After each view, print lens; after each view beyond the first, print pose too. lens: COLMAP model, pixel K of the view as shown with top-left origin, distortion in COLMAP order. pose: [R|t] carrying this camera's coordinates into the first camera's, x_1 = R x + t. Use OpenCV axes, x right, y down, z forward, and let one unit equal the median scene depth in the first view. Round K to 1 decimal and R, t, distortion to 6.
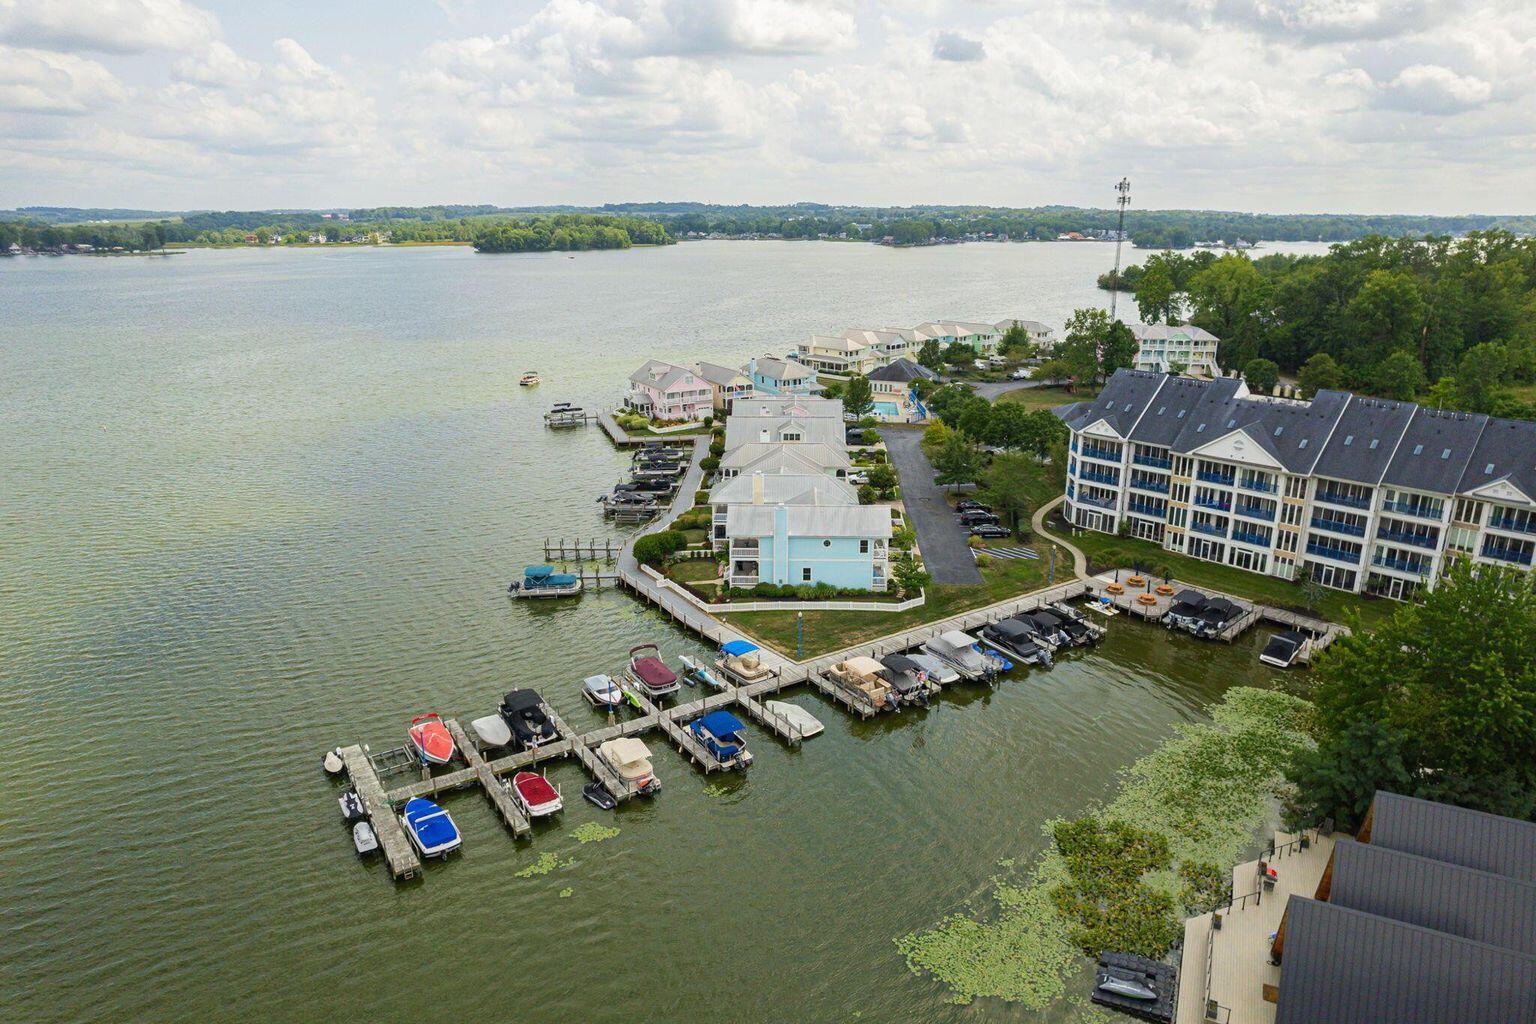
lens RADIAL K [[982.1, 0, 775.5], [0, 982.1, 520.8], [0, 0, 1]] dist [-0.079015, 0.064572]
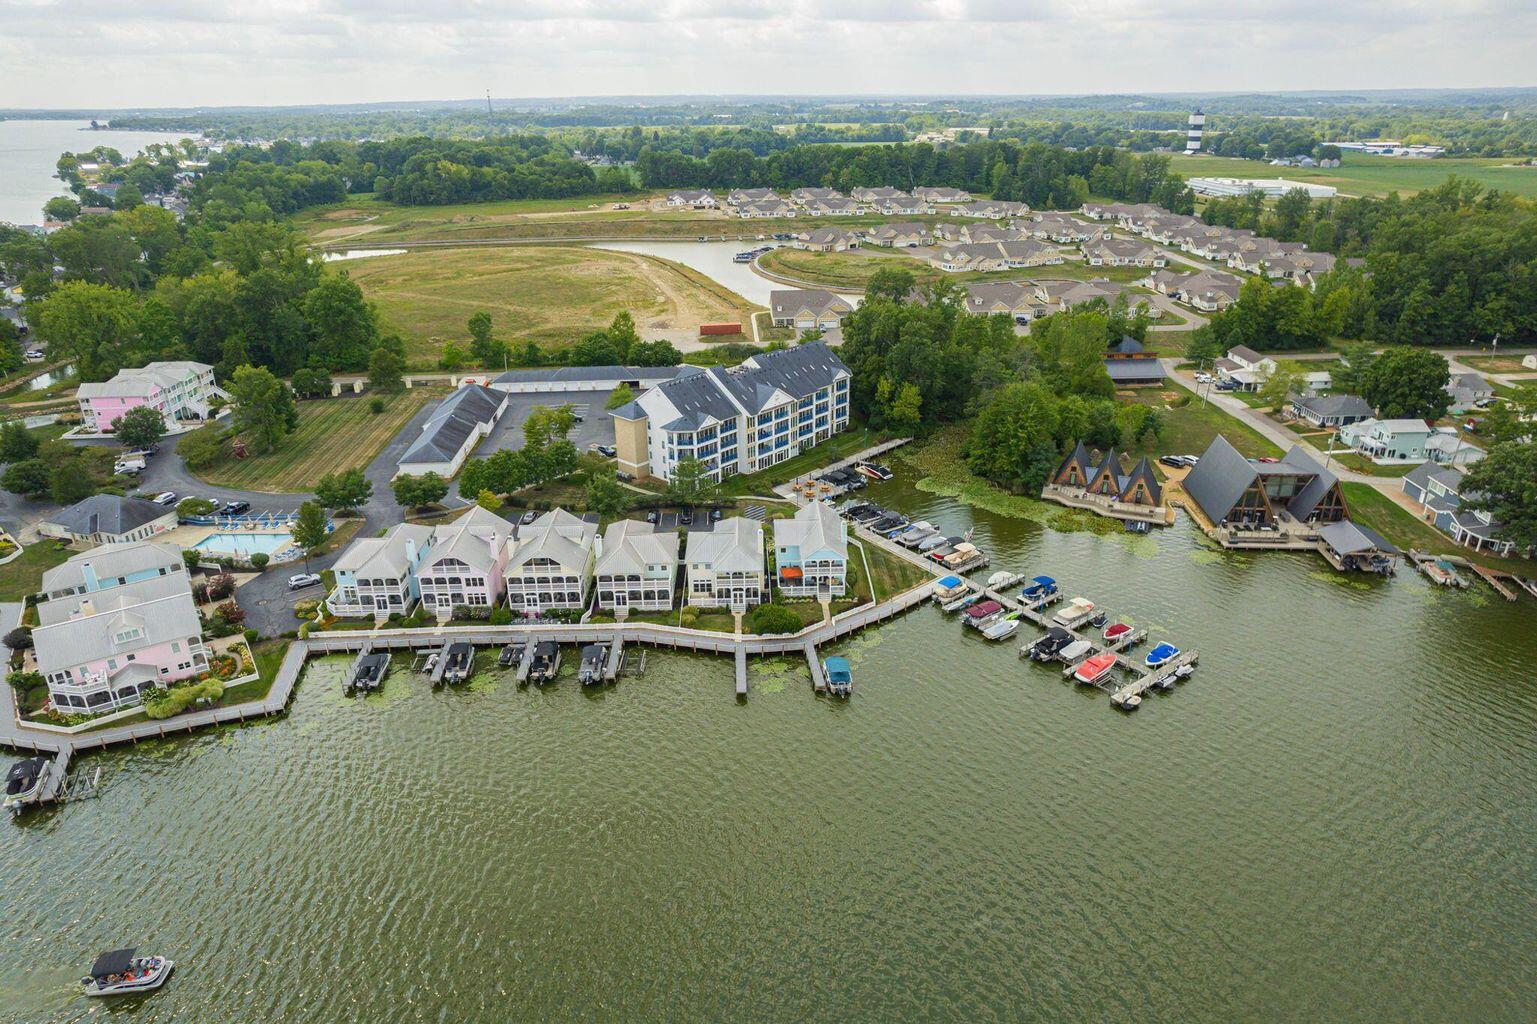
lens RADIAL K [[982.7, 0, 778.9], [0, 982.7, 523.0], [0, 0, 1]] dist [-0.079015, 0.064572]
pose [[-0.058615, -0.401444, 0.914006, -1.214430], [0.308787, 0.863388, 0.399014, -0.576145], [-0.949323, 0.305621, 0.073354, 0.907730]]
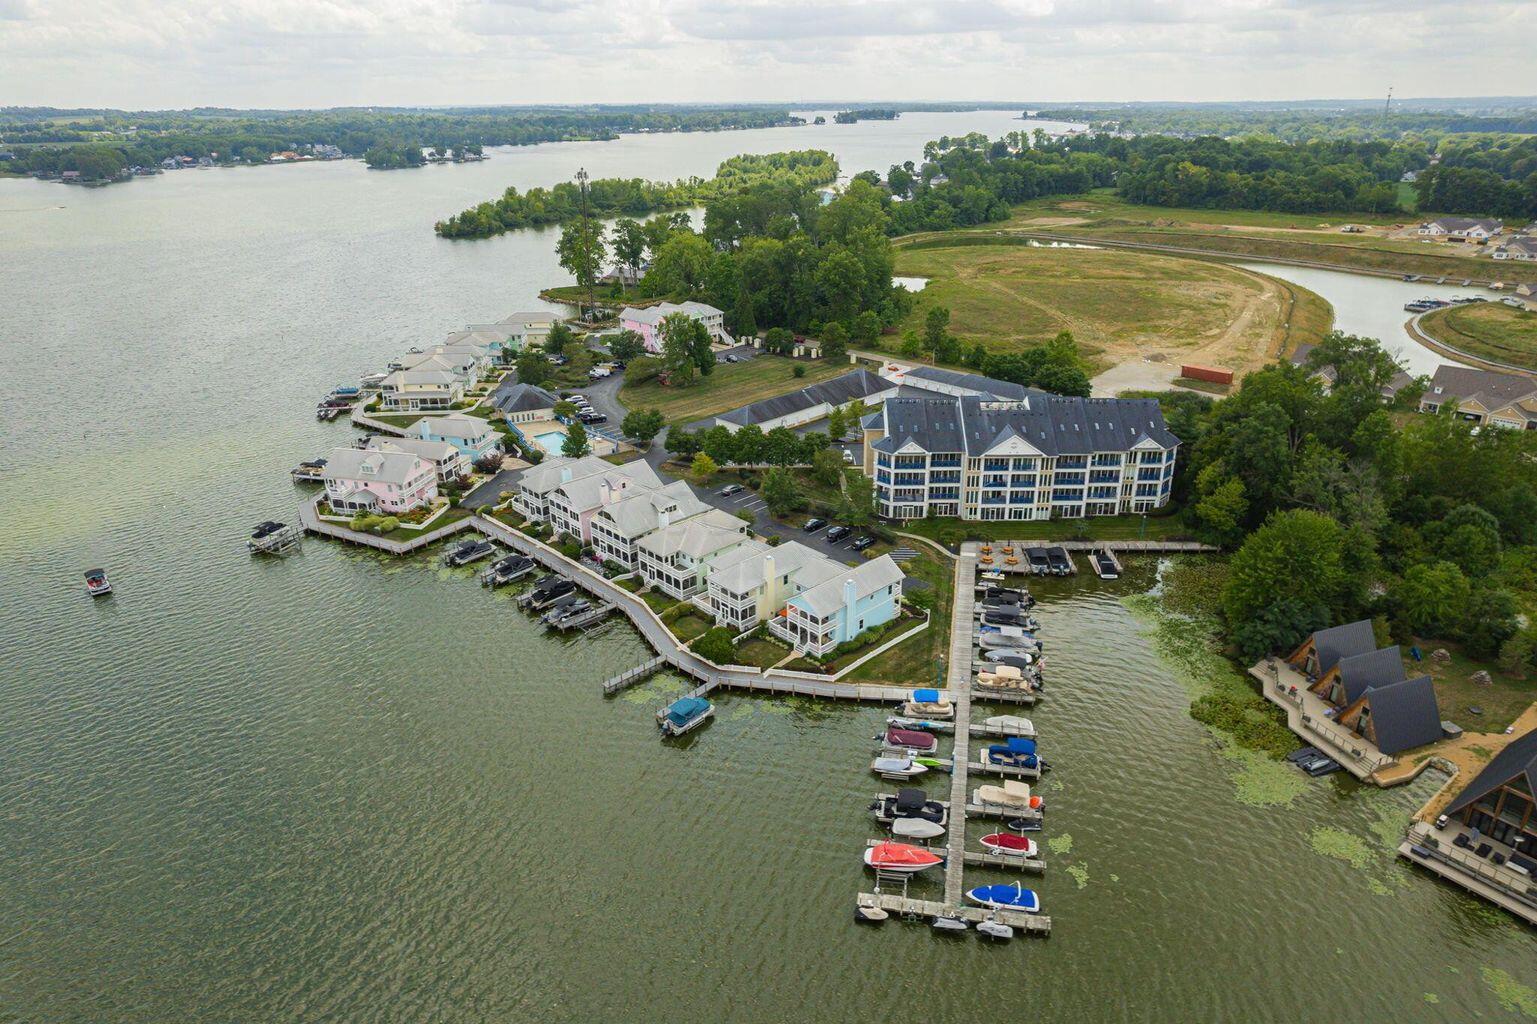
lens RADIAL K [[982.7, 0, 775.4], [0, 982.7, 519.4], [0, 0, 1]] dist [-0.079015, 0.064572]
pose [[0.706168, -0.284832, 0.648227, -0.801340], [0.219672, 0.958476, 0.181848, -0.320330], [-0.673105, 0.013982, 0.739414, 0.108102]]
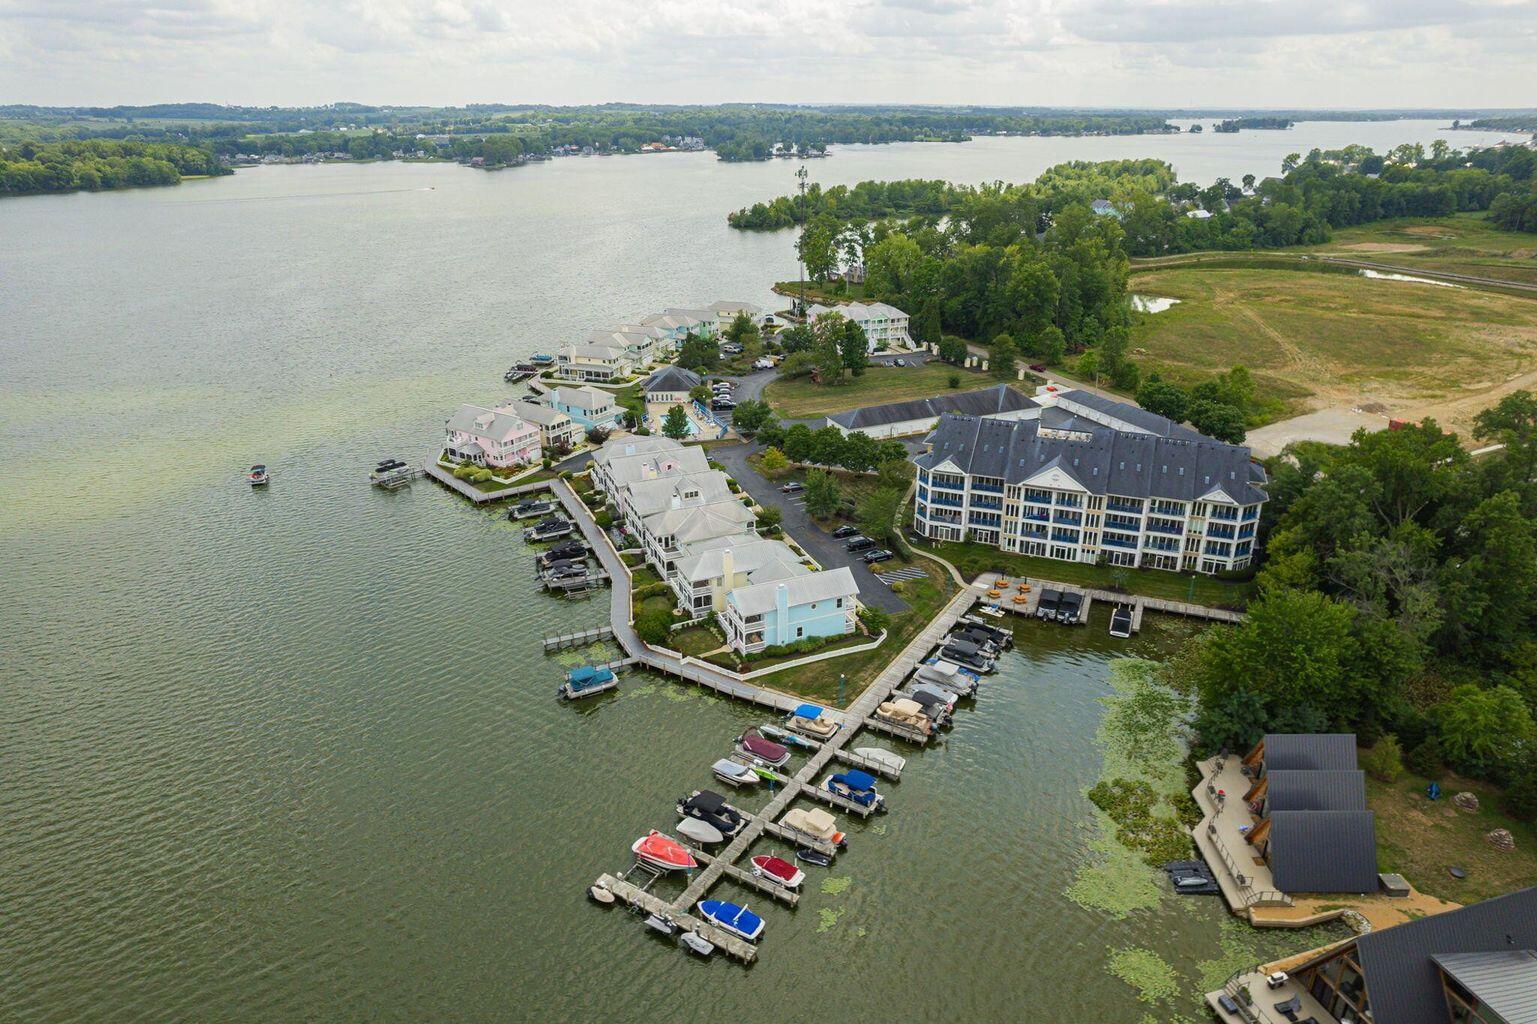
lens RADIAL K [[982.7, 0, 775.5], [0, 982.7, 520.5], [0, 0, 1]] dist [-0.079015, 0.064572]
pose [[0.909818, -0.164955, 0.380817, -0.434743], [0.126464, 0.984170, 0.124166, -0.237871], [-0.395270, -0.064808, 0.916276, -0.145349]]
